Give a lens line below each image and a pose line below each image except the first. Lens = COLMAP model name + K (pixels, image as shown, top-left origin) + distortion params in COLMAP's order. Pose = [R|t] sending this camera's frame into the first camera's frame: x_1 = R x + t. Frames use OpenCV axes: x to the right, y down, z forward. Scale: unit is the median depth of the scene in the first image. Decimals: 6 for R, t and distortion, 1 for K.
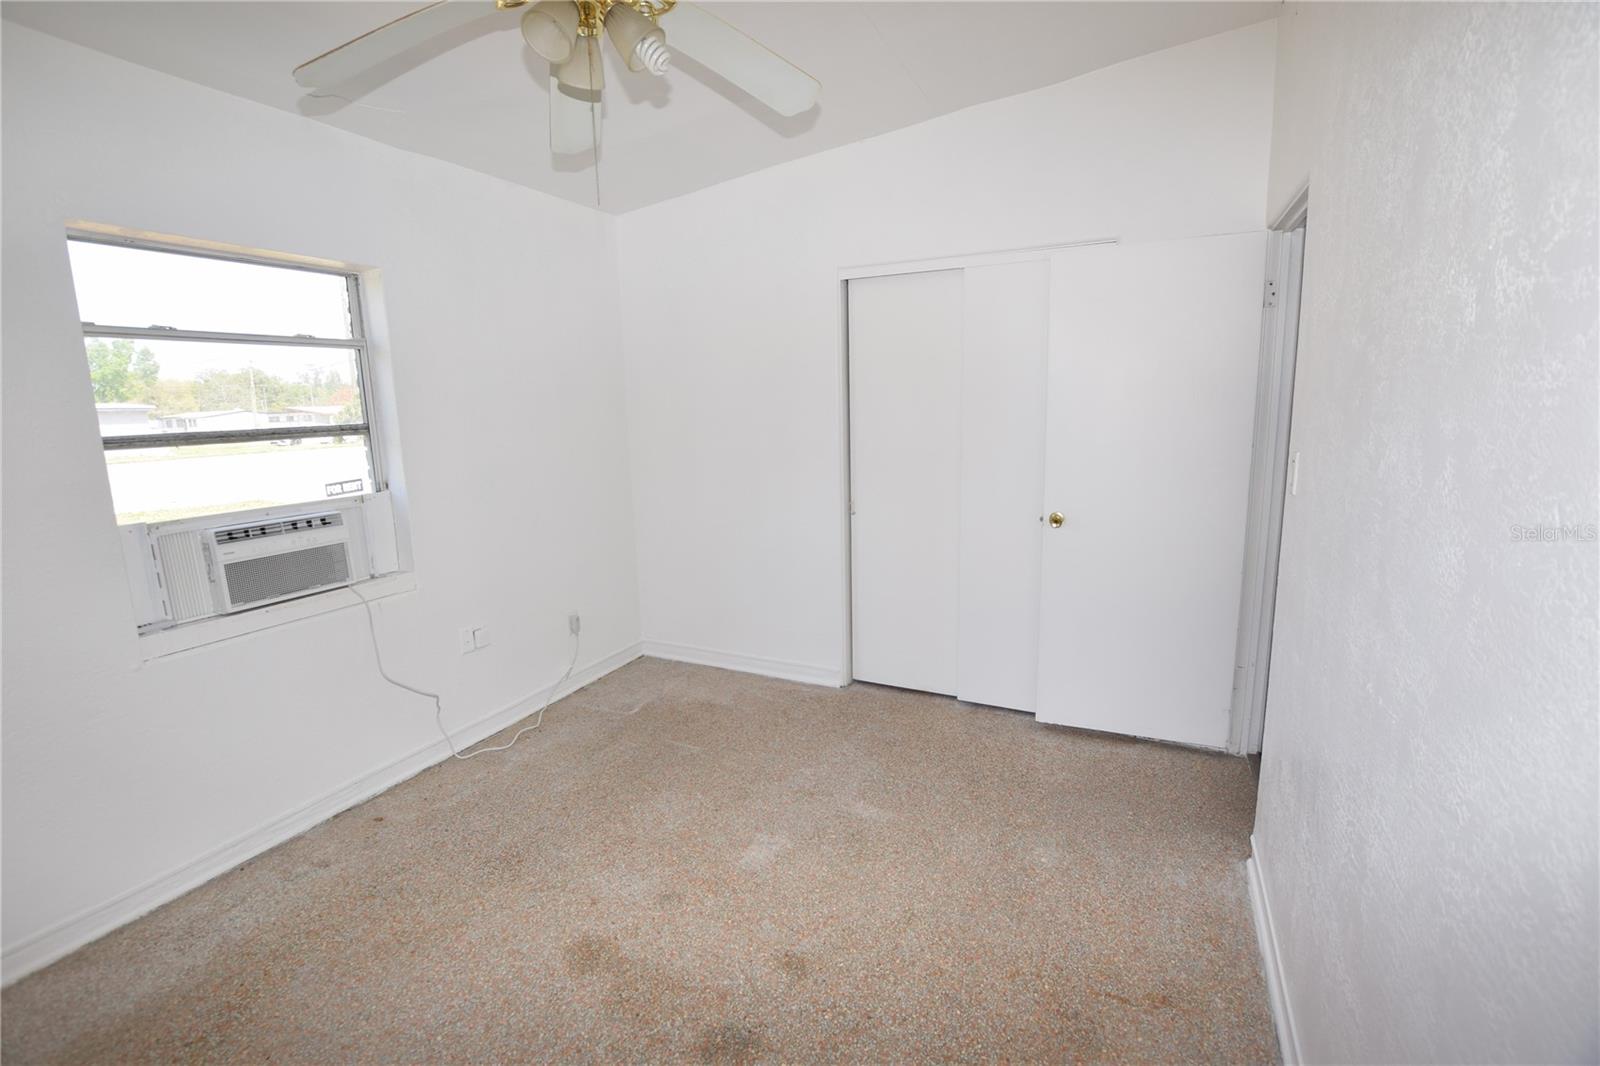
lens RADIAL K [[704.0, 0, 794.5], [0, 704.0, 532.0], [0, 0, 1]] dist [-0.033595, 0.004128]
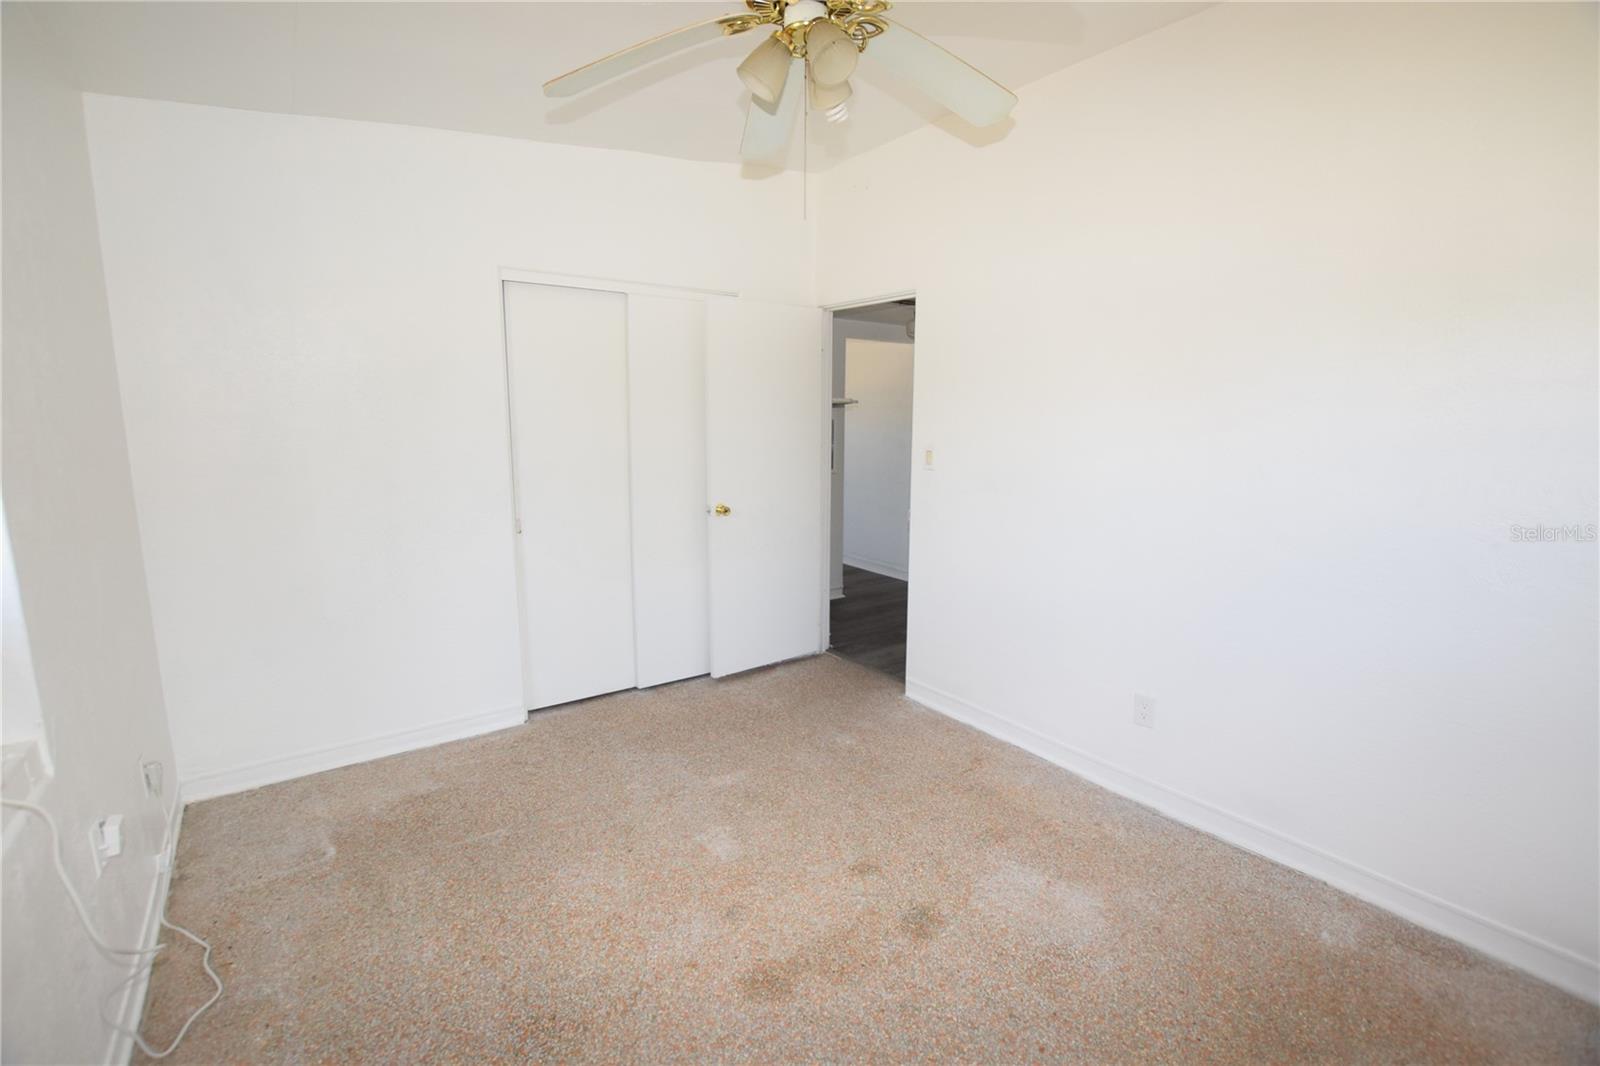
lens RADIAL K [[704.0, 0, 790.7], [0, 704.0, 530.8], [0, 0, 1]] dist [-0.033595, 0.004128]
pose [[0.465327, -0.118958, 0.877109, -0.768363], [0.144038, 0.987896, 0.057567, -0.040851], [-0.873341, 0.099549, 0.476829, 0.334998]]
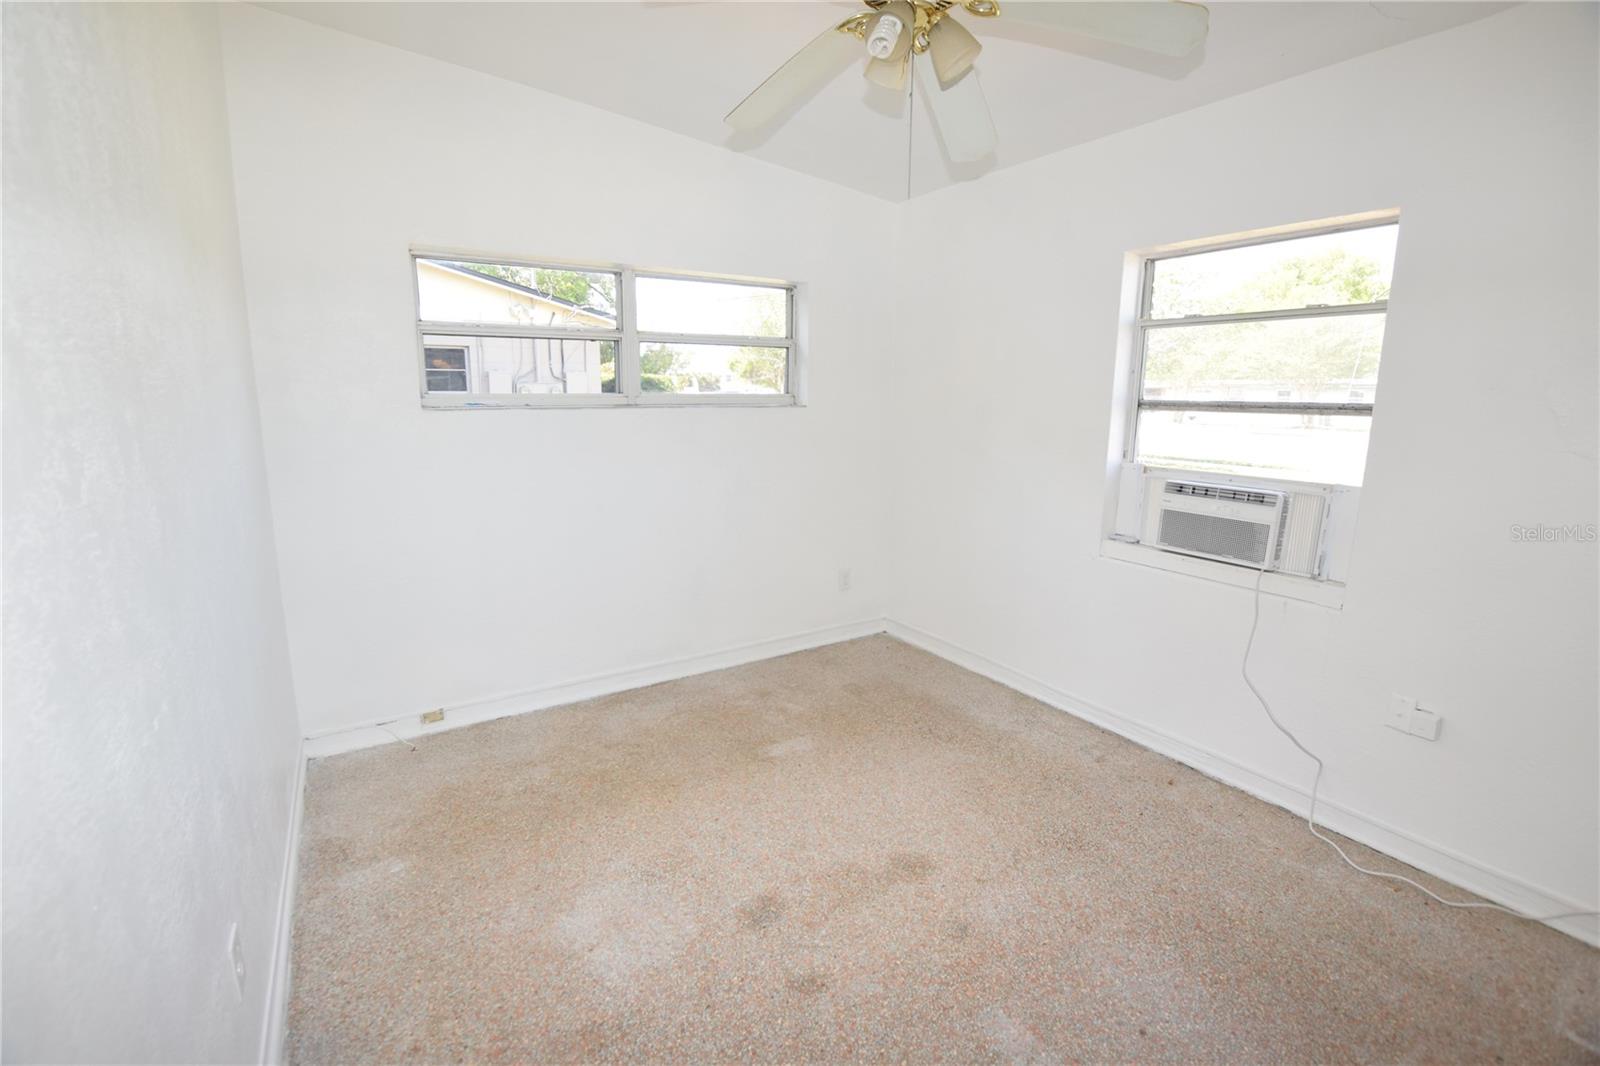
lens RADIAL K [[704.0, 0, 792.7], [0, 704.0, 532.4], [0, 0, 1]] dist [-0.033595, 0.004128]
pose [[-0.526193, 0.189943, -0.828880, 0.483427], [-0.144958, 0.940433, 0.307528, -0.172876], [0.837919, 0.281972, -0.467316, 0.897071]]
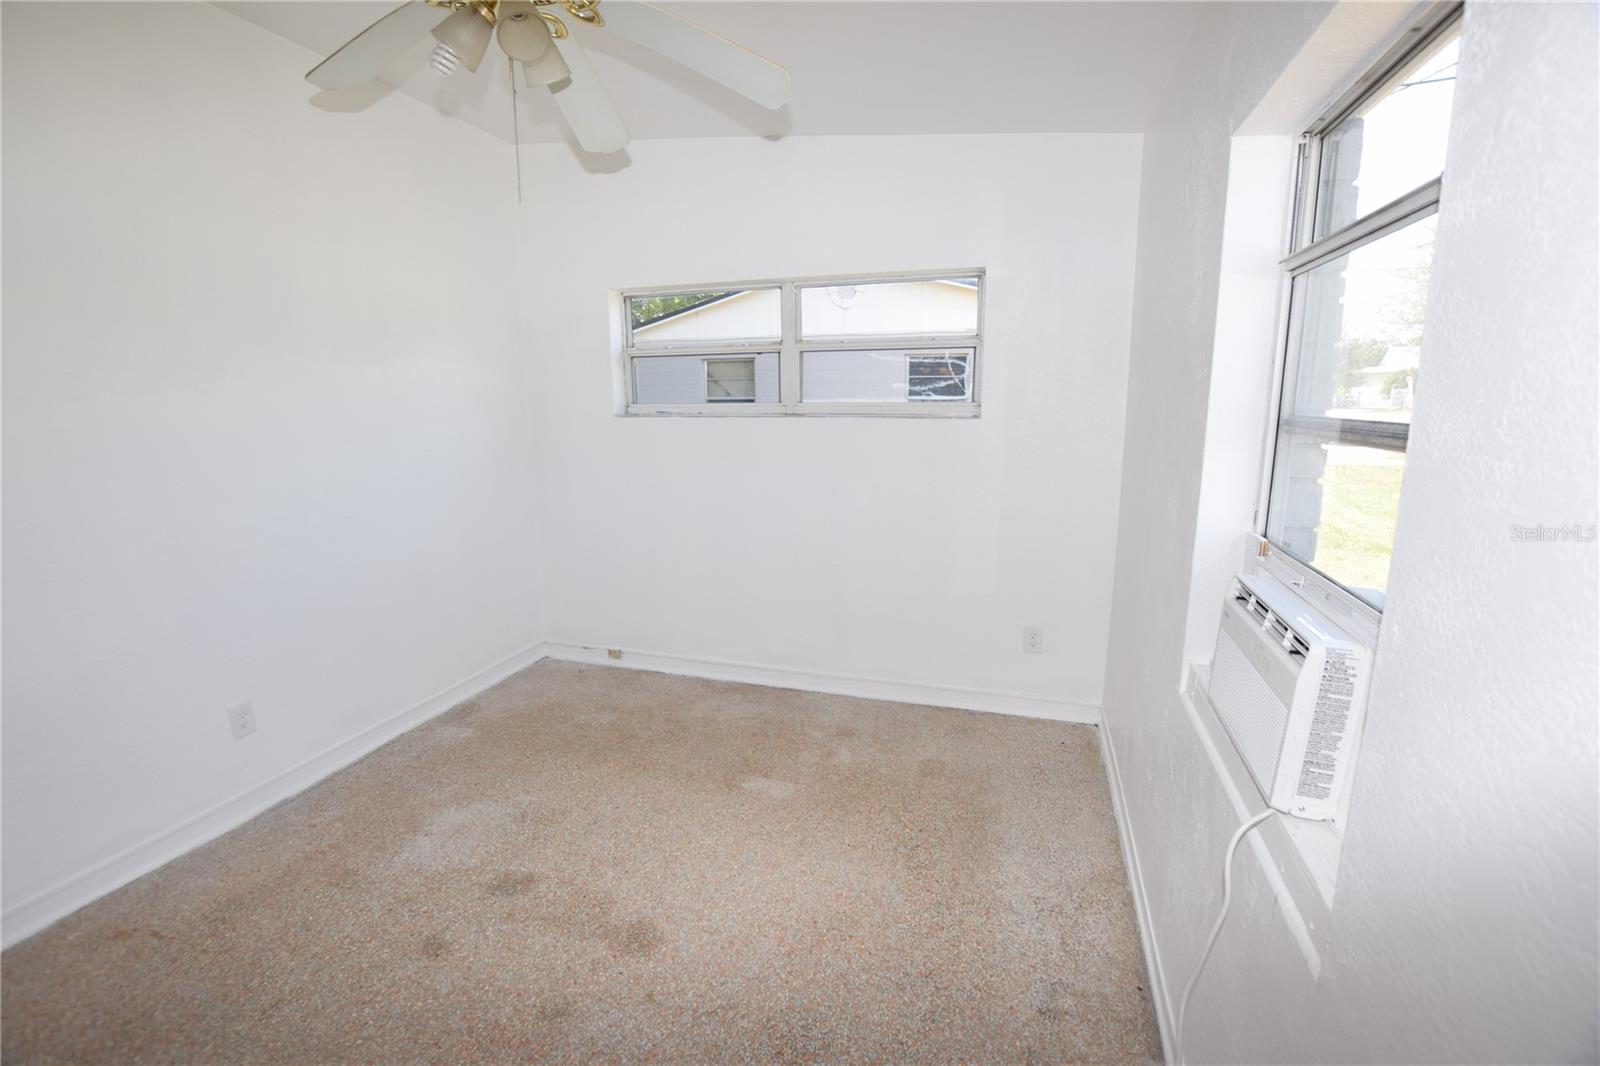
lens RADIAL K [[704.0, 0, 793.8], [0, 704.0, 535.1], [0, 0, 1]] dist [-0.033595, 0.004128]
pose [[-0.989860, 0.061329, -0.128122, -0.314460], [0.009501, 0.928556, 0.371070, -0.234352], [0.141726, 0.366091, -0.919724, 1.291341]]
